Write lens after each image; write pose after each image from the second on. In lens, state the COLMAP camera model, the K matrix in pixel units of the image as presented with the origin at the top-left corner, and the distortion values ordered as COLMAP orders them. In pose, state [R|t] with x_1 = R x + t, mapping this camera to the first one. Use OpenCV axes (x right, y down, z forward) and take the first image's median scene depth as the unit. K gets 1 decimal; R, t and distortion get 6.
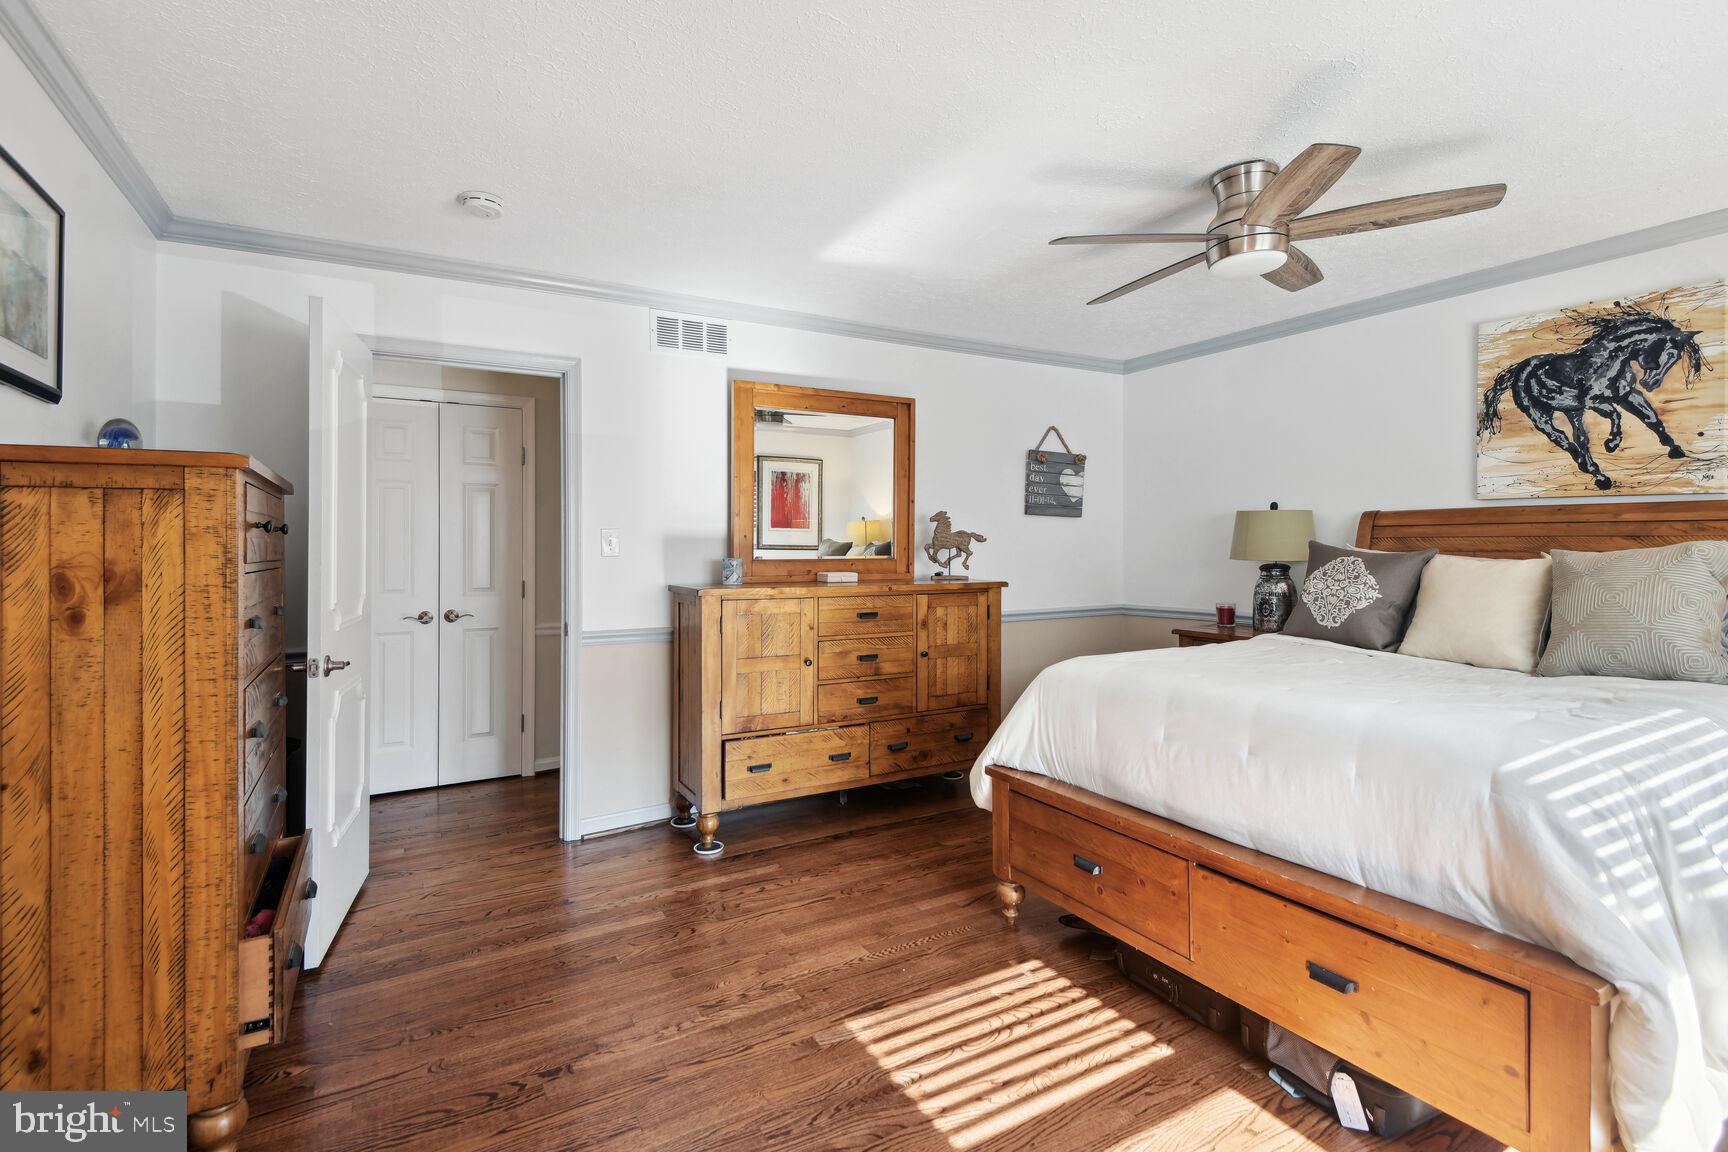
lens RADIAL K [[796.7, 0, 877.9], [0, 796.7, 561.5], [0, 0, 1]] dist [-0.000796, -0.000653]
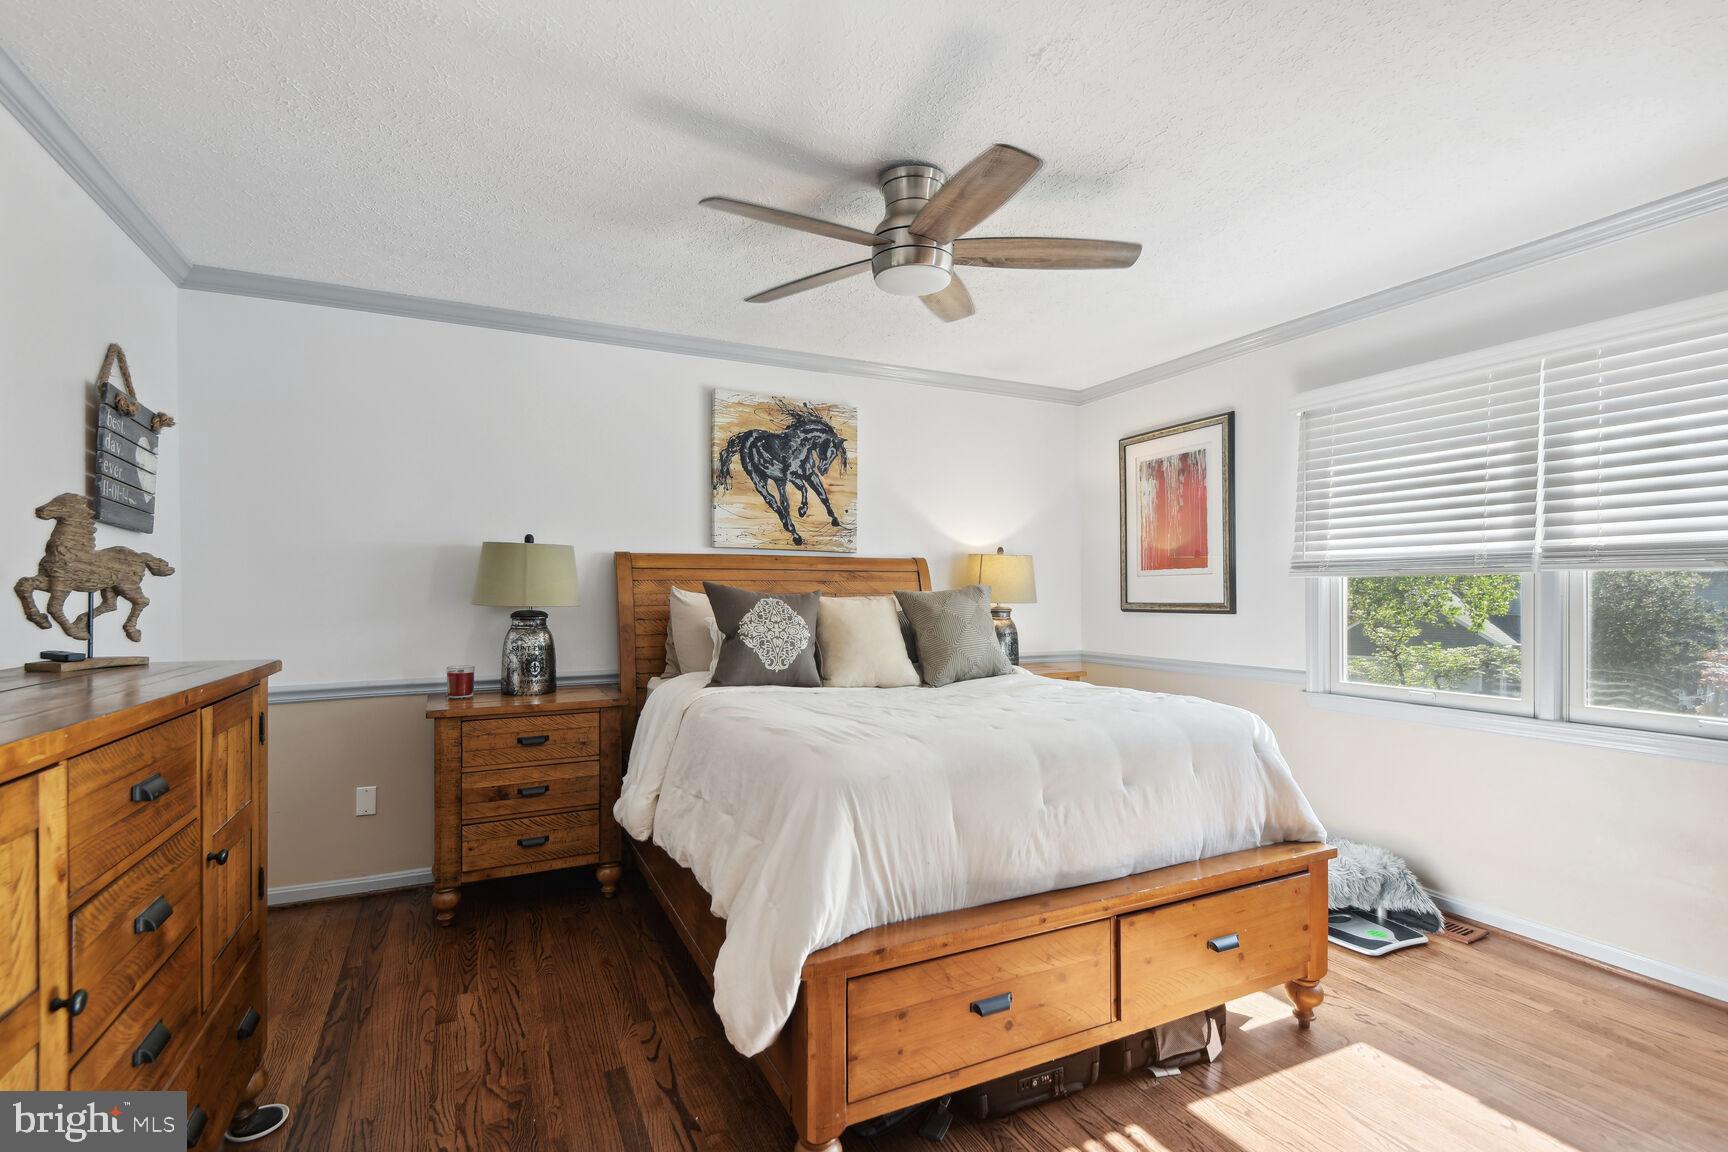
lens RADIAL K [[797.0, 0, 860.8], [0, 797.0, 603.0], [0, 0, 1]] dist [0.016029, -0.000149]
pose [[0.092645, -0.013025, 0.995614, -0.368238], [0.021720, 0.999703, 0.011058, -0.008188], [-0.995462, 0.020600, 0.092901, 0.767600]]
